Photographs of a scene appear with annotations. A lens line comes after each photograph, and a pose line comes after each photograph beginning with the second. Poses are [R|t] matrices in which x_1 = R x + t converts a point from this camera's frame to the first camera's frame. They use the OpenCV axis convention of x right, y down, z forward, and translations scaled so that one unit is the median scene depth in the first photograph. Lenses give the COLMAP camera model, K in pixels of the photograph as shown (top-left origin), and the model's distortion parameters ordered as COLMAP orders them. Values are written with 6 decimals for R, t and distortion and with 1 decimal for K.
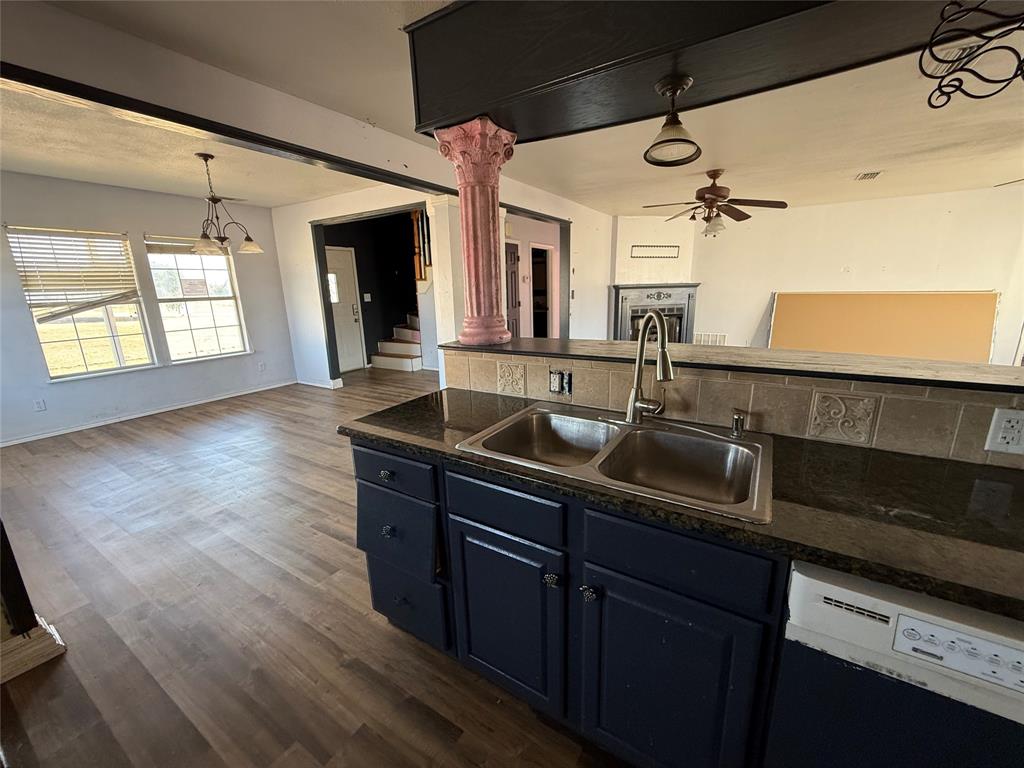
lens RADIAL K [[407.9, 0, 512.0], [0, 407.9, 384.0], [0, 0, 1]] dist [-0.001527, -0.000584]
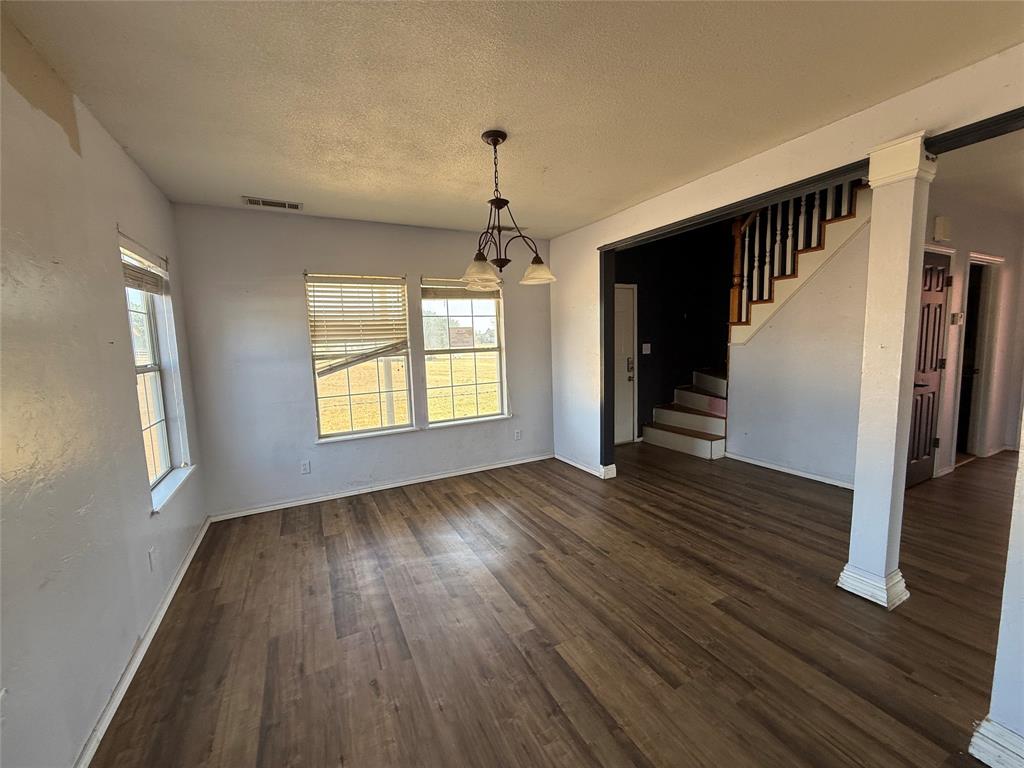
lens RADIAL K [[407.9, 0, 512.0], [0, 407.9, 384.0], [0, 0, 1]] dist [-0.001527, -0.000584]
pose [[0.859274, 0.054142, -0.508643, -0.251991], [-0.110521, 0.990545, -0.081270, -0.082973], [0.499433, 0.126049, 0.857134, 0.337262]]
